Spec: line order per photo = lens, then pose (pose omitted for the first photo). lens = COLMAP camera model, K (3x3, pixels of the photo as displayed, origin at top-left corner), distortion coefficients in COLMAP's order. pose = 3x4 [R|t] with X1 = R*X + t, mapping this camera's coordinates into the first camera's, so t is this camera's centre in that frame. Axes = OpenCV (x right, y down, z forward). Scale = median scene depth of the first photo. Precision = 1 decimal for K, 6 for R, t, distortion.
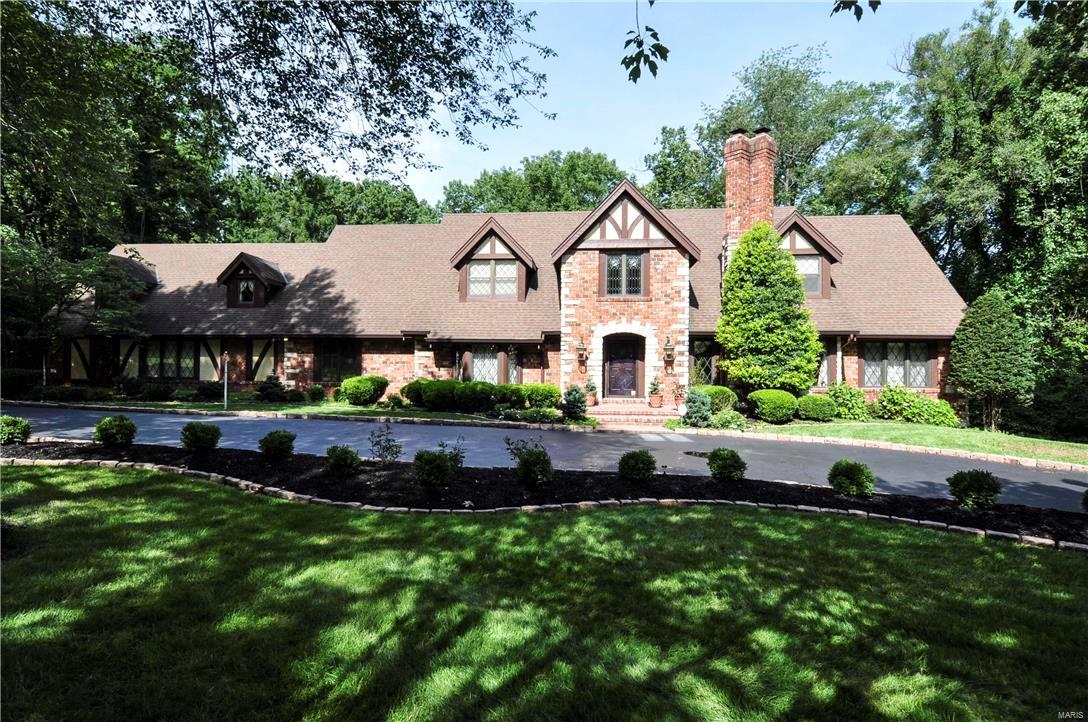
lens RADIAL K [[562.7, 0, 536.9], [0, 562.7, 359.3], [0, 0, 1]] dist [0.039552, -0.042359]
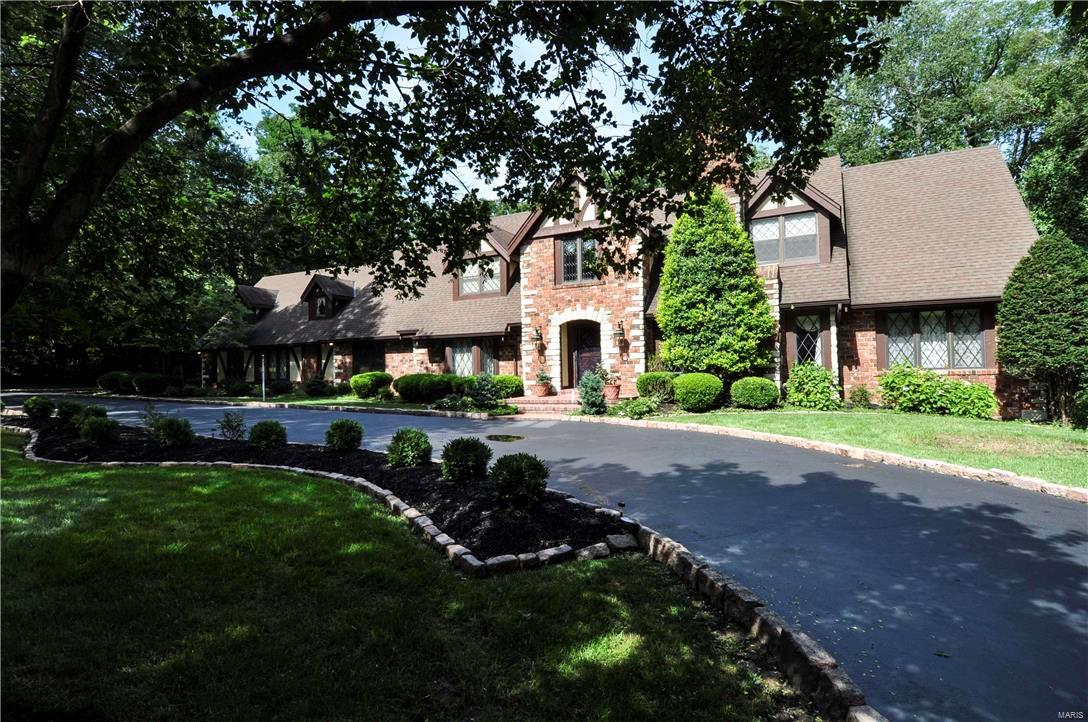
lens RADIAL K [[562.7, 0, 536.9], [0, 562.7, 359.3], [0, 0, 1]] dist [0.039552, -0.042359]
pose [[0.924052, -0.035833, -0.380582, 0.447256], [0.032476, 0.999356, -0.015241, 0.032238], [0.380884, 0.001724, 0.924621, 0.085872]]
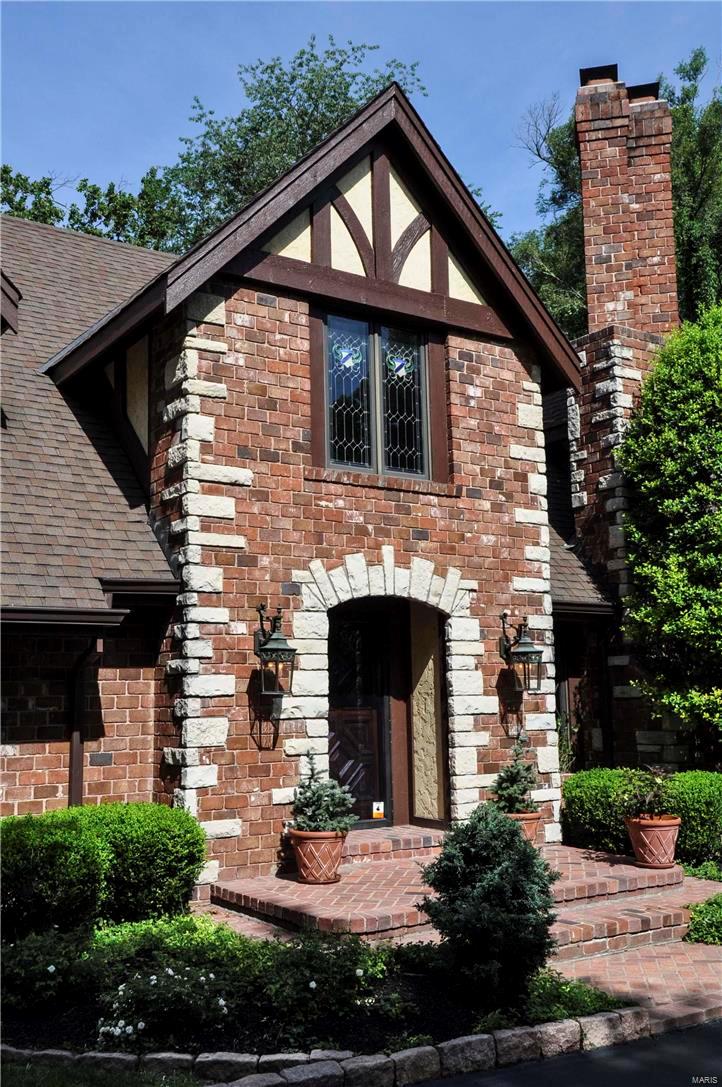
lens RADIAL K [[1076.3, 0, 362.5], [0, 1076.3, 557.3], [0, 0, 1]] dist [0.061630, -0.004253]
pose [[0.775117, 0.062882, 0.628680, -0.198666], [0.021422, 0.991847, -0.125619, 0.000859], [-0.631454, 0.110837, 0.767451, 0.583849]]
